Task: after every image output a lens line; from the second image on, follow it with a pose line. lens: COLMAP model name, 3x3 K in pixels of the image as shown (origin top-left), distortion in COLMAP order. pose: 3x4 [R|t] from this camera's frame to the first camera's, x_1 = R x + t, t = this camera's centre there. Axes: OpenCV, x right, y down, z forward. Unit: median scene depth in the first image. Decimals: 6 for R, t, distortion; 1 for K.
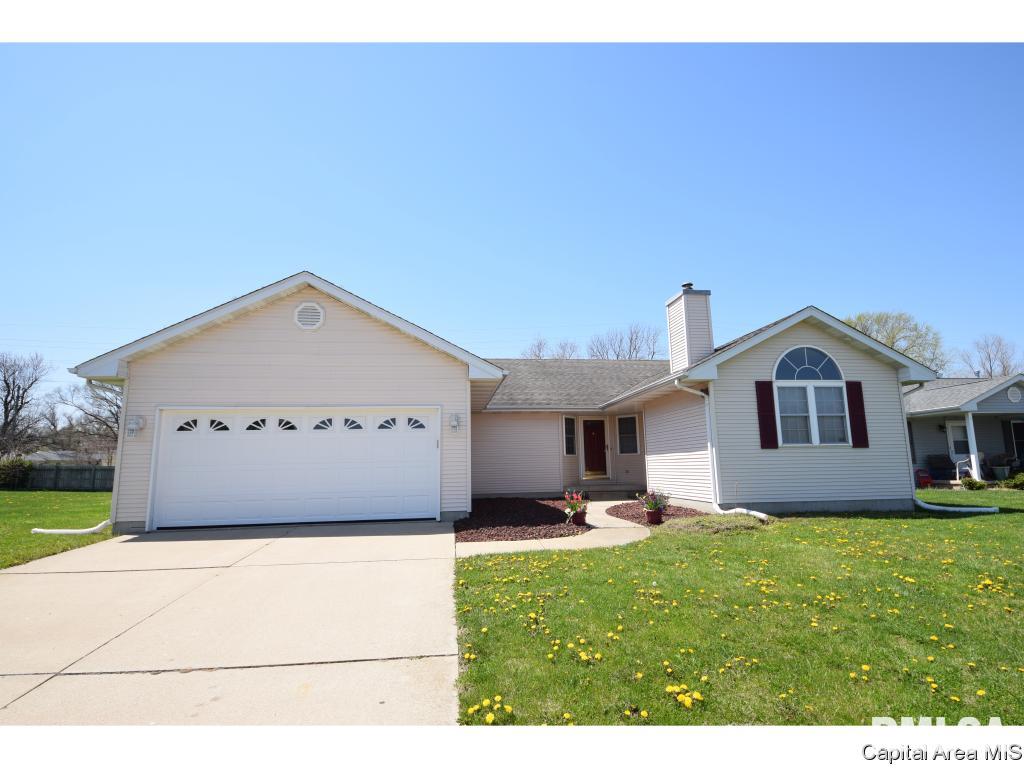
lens RADIAL K [[540.0, 0, 512.0], [0, 540.0, 384.0], [0, 0, 1]] dist [0.000563, -0.023664]
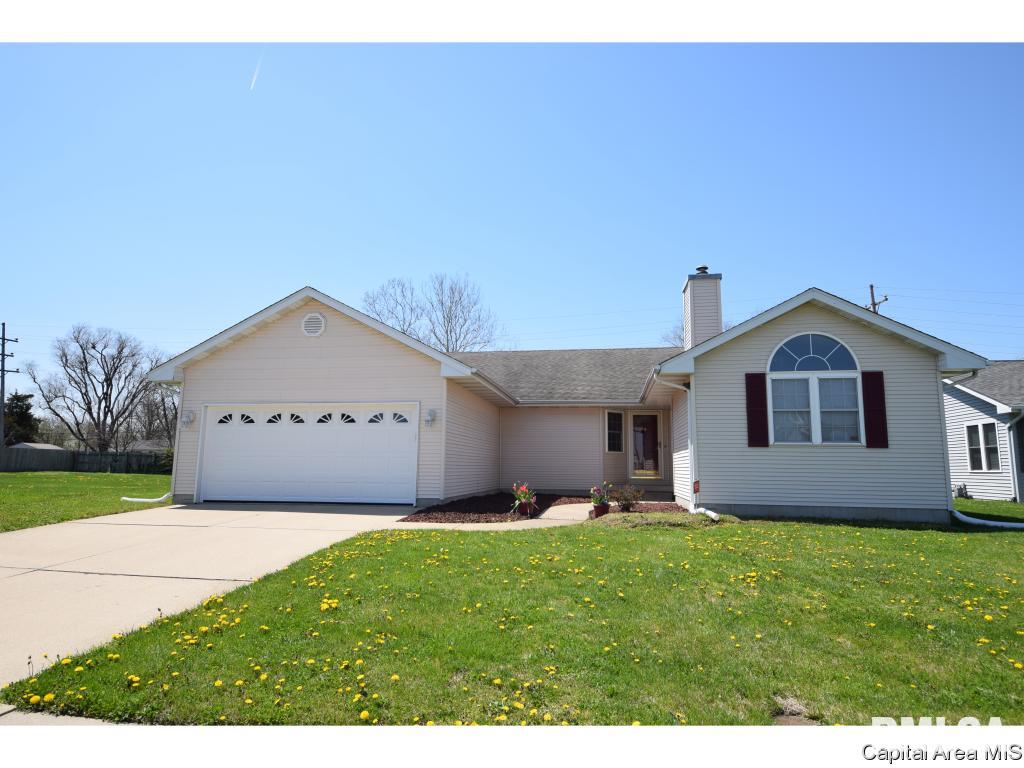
lens RADIAL K [[613.9, 0, 512.0], [0, 613.9, 384.0], [0, 0, 1]] dist [-0.020019, -0.000418]
pose [[0.953751, -0.012701, -0.300328, 0.387865], [0.018364, 0.999703, 0.016039, -0.011420], [0.300035, -0.020812, 0.953701, -0.115898]]
